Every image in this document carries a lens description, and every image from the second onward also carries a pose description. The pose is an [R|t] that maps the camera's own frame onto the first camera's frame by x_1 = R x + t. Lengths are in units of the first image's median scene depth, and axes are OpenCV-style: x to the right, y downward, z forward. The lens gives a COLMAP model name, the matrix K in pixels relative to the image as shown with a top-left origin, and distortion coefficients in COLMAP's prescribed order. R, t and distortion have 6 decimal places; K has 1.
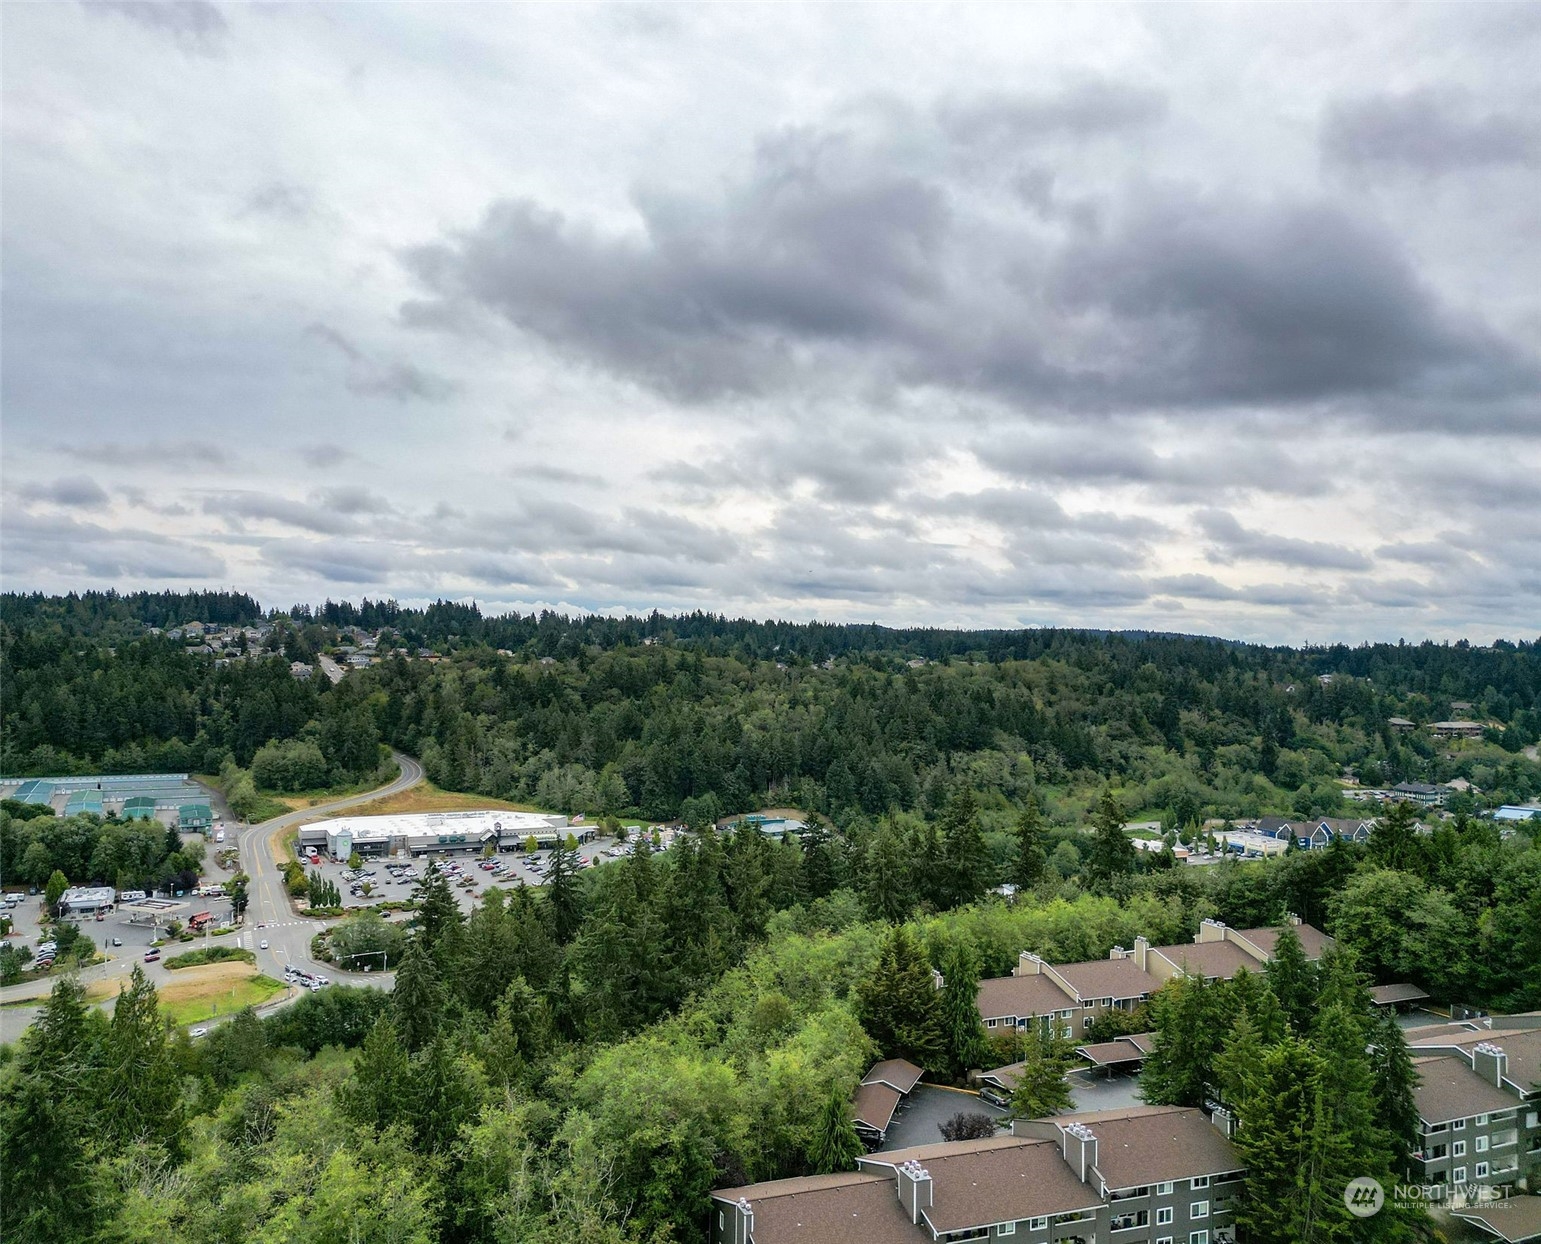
lens RADIAL K [[1208.4, 0, 710.9], [0, 1208.4, 599.6], [0, 0, 1]] dist [0.113497, -0.142156]
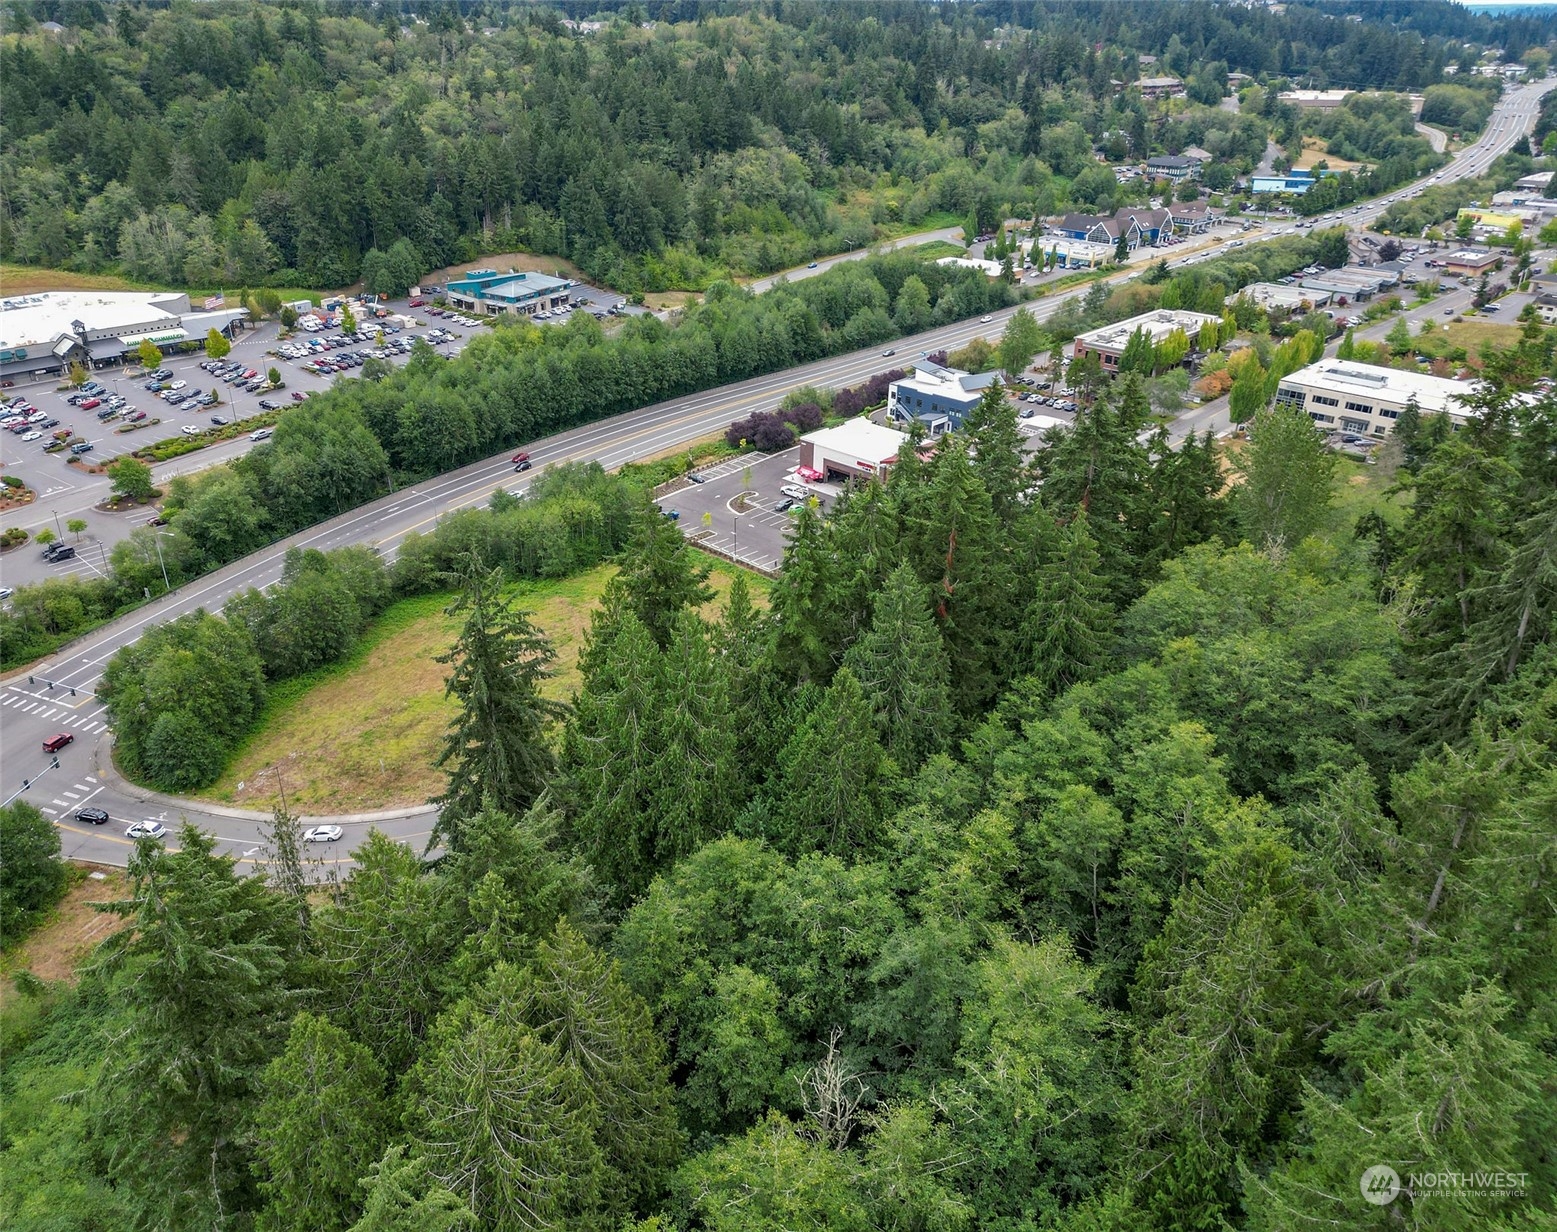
lens RADIAL K [[1181.7, 0, 736.0], [0, 1181.7, 611.0], [0, 0, 1]] dist [0.060919, -0.051405]
pose [[0.935164, -0.173160, 0.309006, -0.065551], [0.001517, 0.874315, 0.485356, 0.015720], [-0.354213, -0.453418, 0.817890, 0.275176]]
